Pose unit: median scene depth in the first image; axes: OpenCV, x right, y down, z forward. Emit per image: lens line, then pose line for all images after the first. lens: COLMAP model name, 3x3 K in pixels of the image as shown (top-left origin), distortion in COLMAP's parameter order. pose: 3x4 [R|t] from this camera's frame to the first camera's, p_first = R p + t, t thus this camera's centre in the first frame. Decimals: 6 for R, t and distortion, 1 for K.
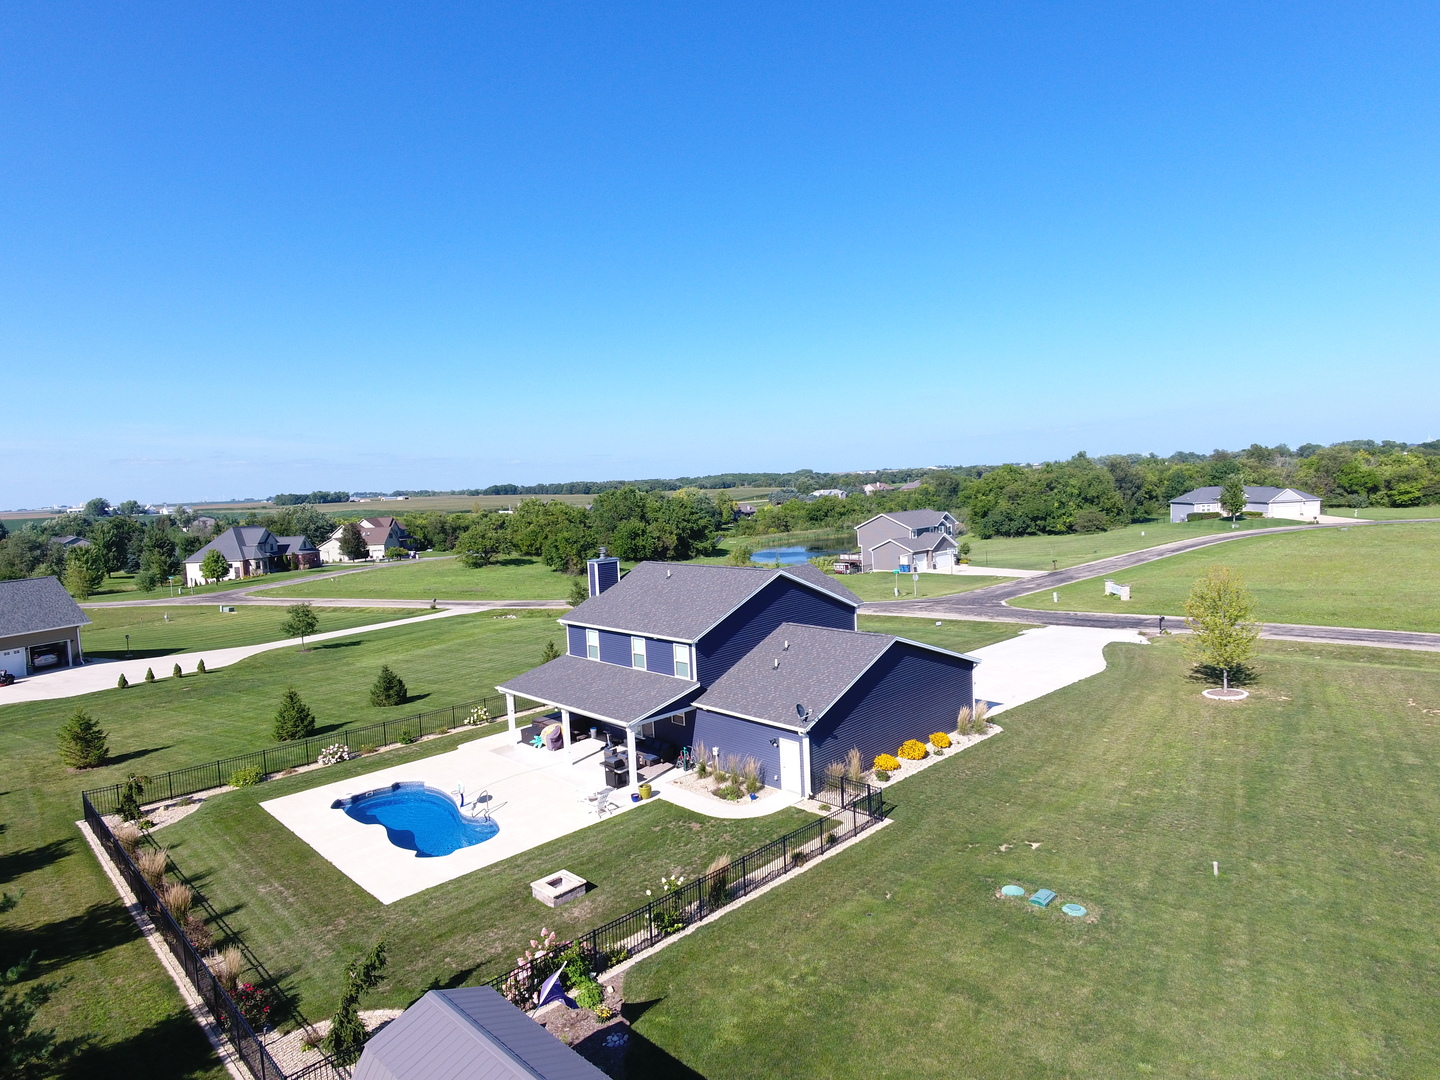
lens RADIAL K [[838.5, 0, 726.5], [0, 838.5, 539.1], [0, 0, 1]] dist [-0.001703, -0.000735]
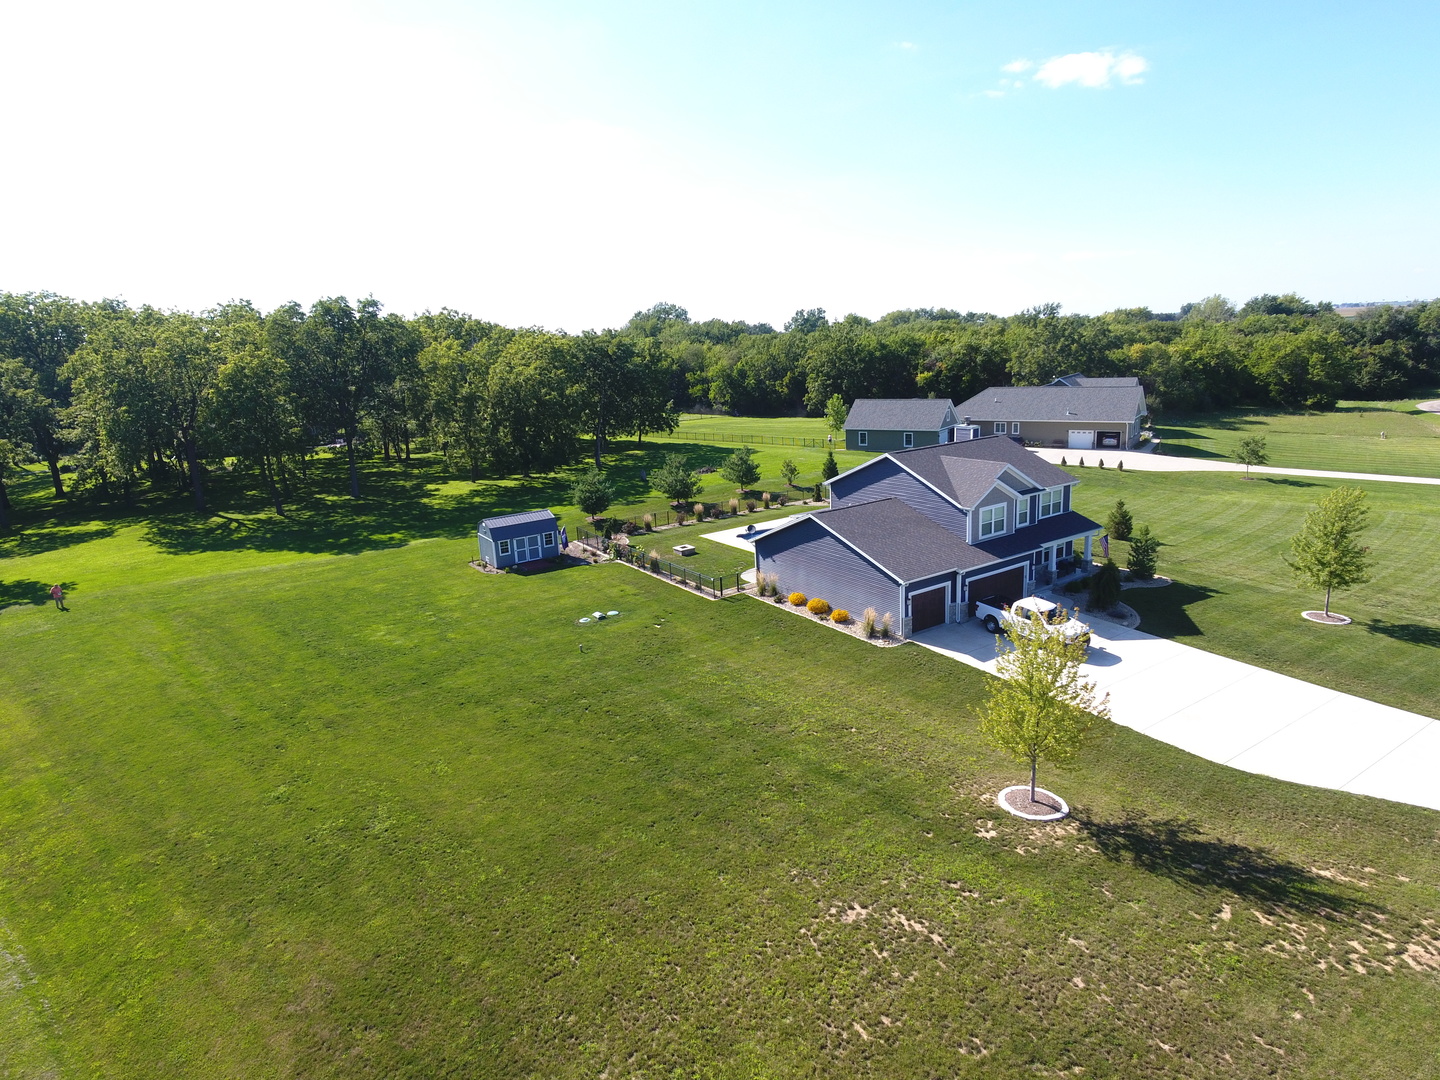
lens RADIAL K [[839.4, 0, 730.8], [0, 839.4, 539.5], [0, 0, 1]] dist [0.020839, 0.000232]
pose [[-0.165011, 0.284424, -0.944391, 0.520385], [-0.014024, 0.956743, 0.290595, -0.078810], [0.986192, 0.061196, -0.153885, 0.388344]]
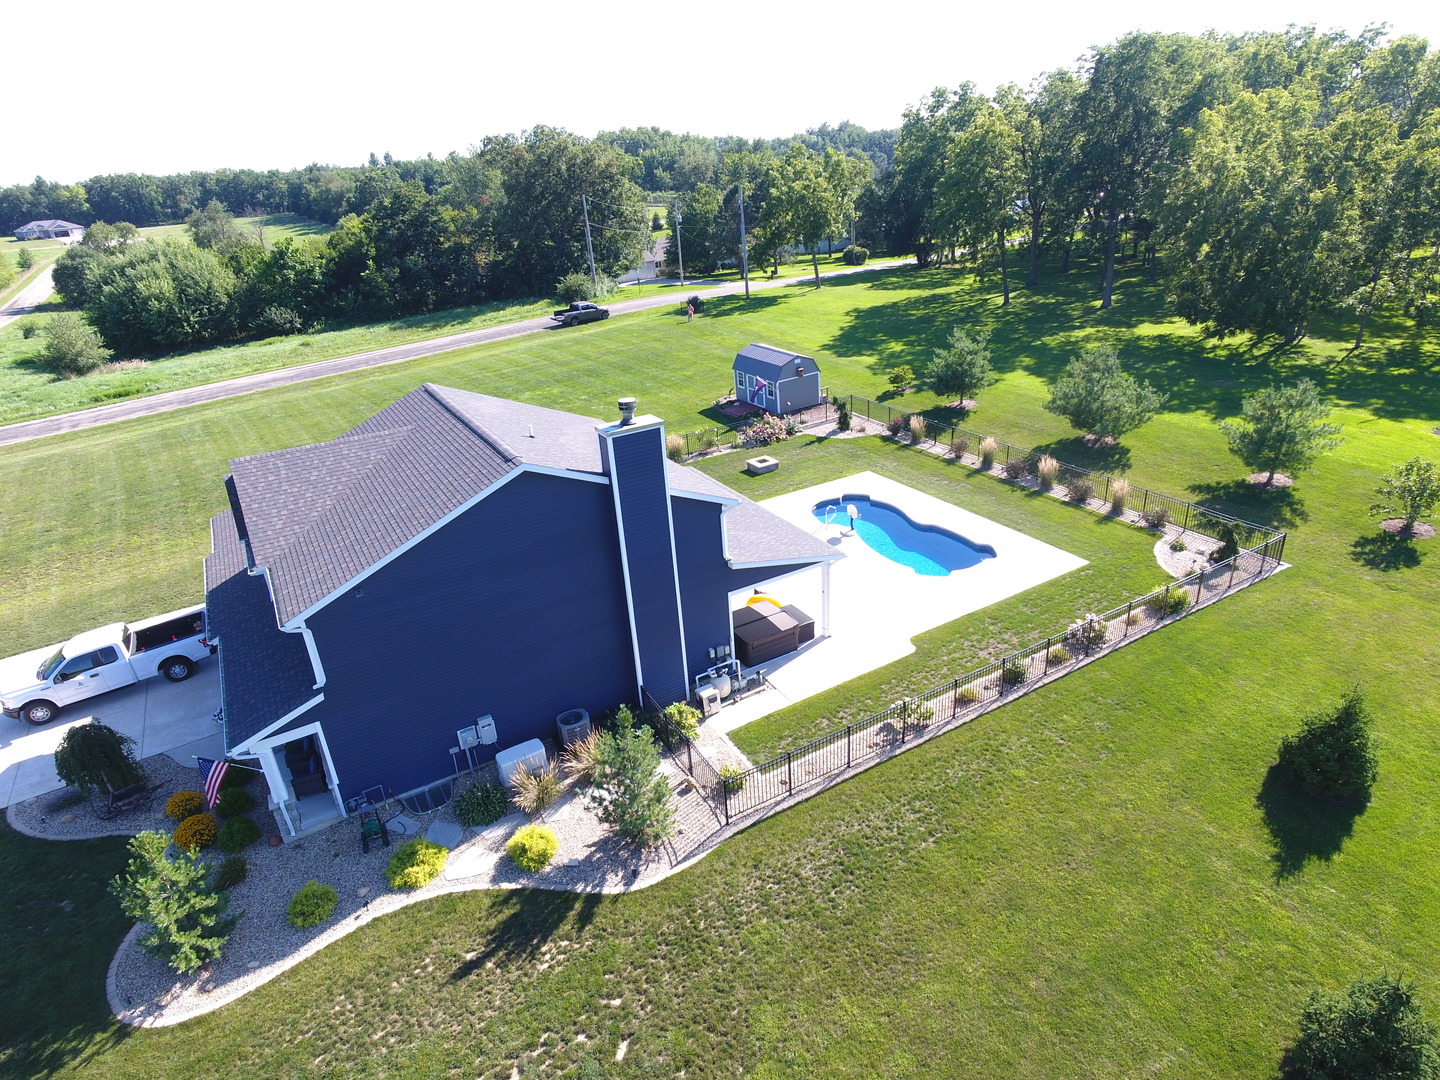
lens RADIAL K [[839.4, 0, 730.8], [0, 839.4, 539.5], [0, 0, 1]] dist [0.020839, 0.000232]
pose [[-0.962416, -0.005770, 0.271519, -0.150625], [0.127551, 0.873042, 0.470668, -0.062033], [-0.239763, 0.487611, -0.839493, 0.637841]]
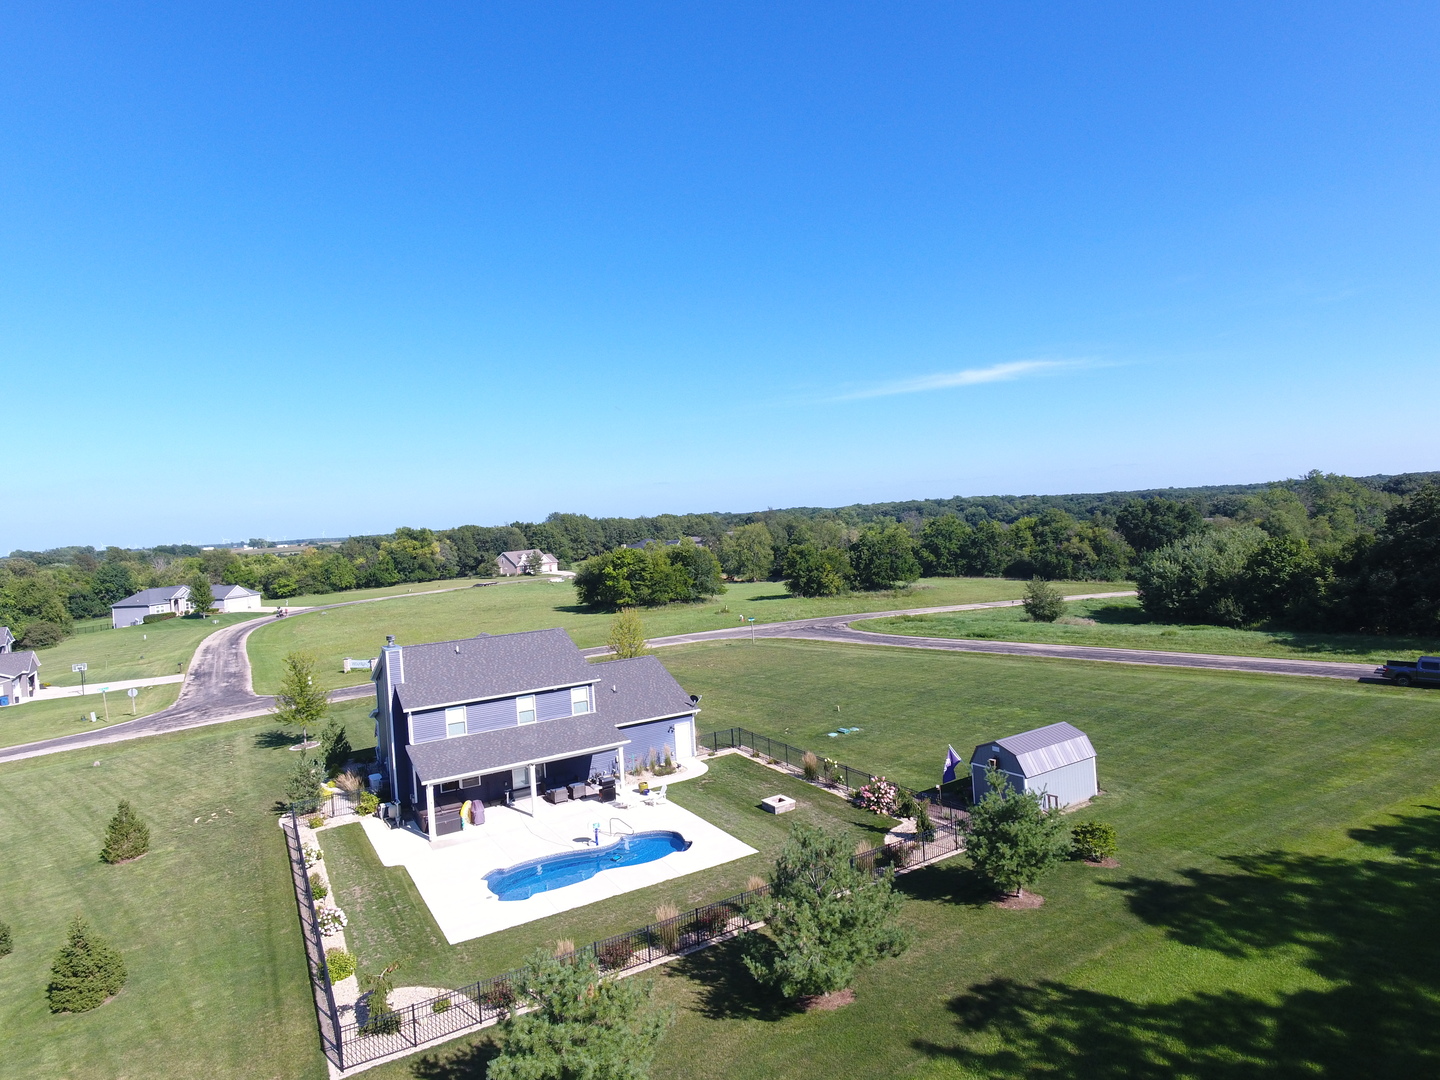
lens RADIAL K [[839.4, 0, 730.8], [0, 839.4, 539.5], [0, 0, 1]] dist [0.020839, 0.000232]
pose [[0.240791, 0.006205, 0.970557, -0.456729], [0.115903, 0.992640, -0.035101, -0.009454], [-0.963632, 0.120943, 0.238300, 0.166425]]
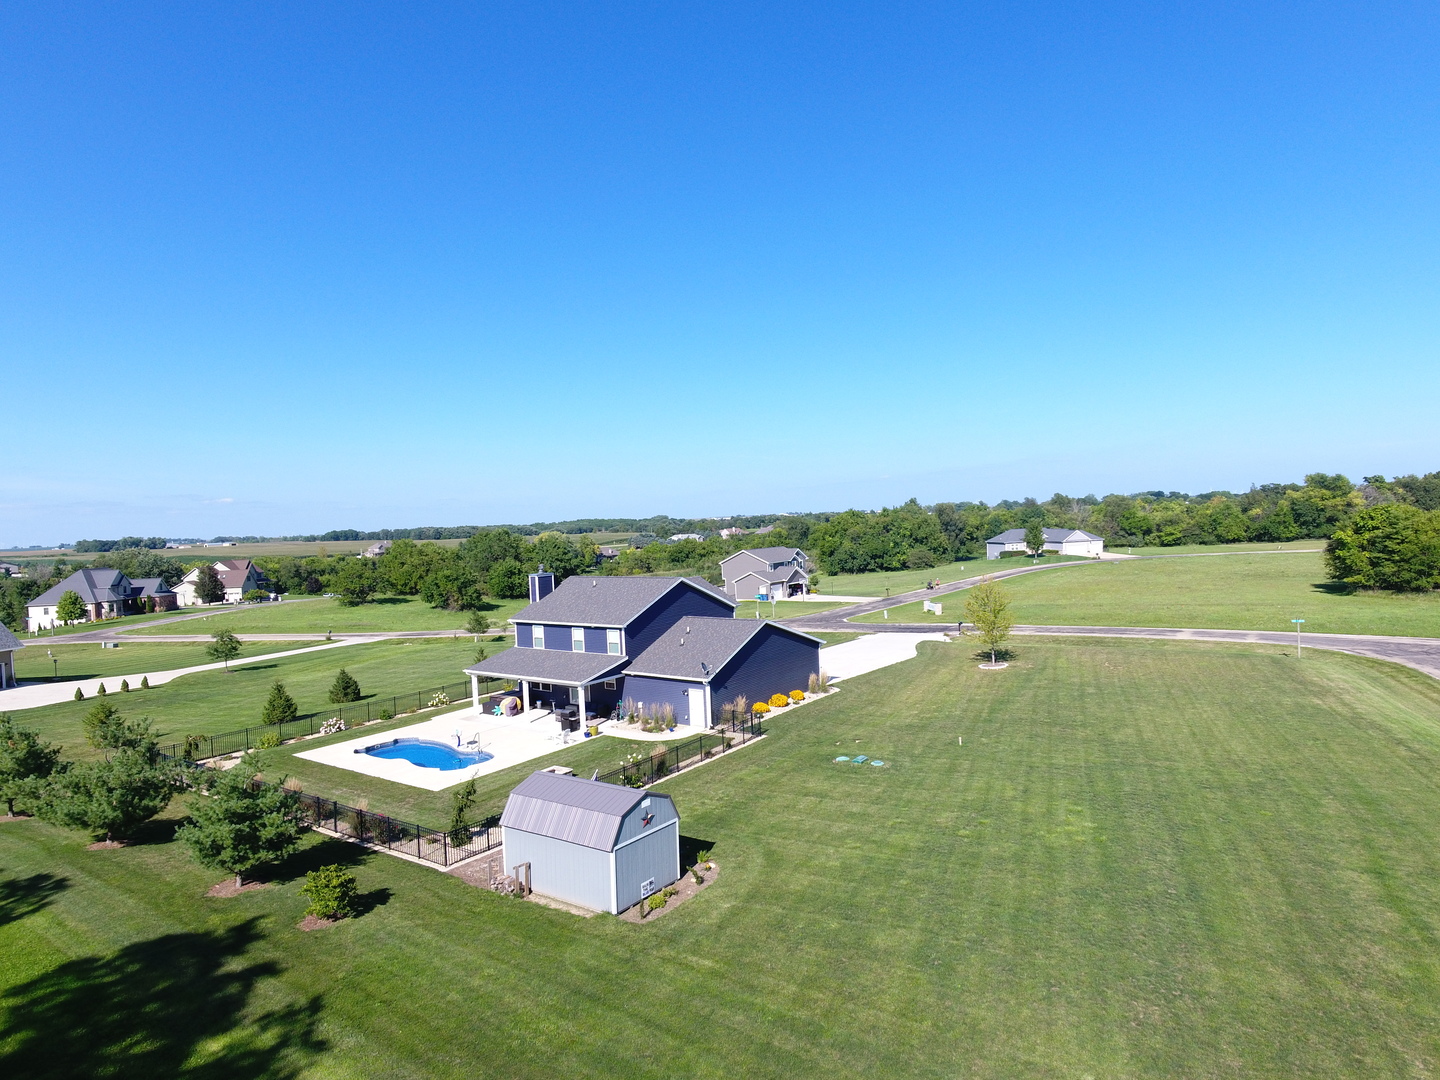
lens RADIAL K [[838.5, 0, 726.5], [0, 838.5, 539.1], [0, 0, 1]] dist [-0.001703, -0.000735]
pose [[0.985257, -0.001019, 0.171076, -0.039169], [0.010380, 0.998496, -0.053828, 0.019597], [-0.170764, 0.054811, 0.983786, -0.144833]]
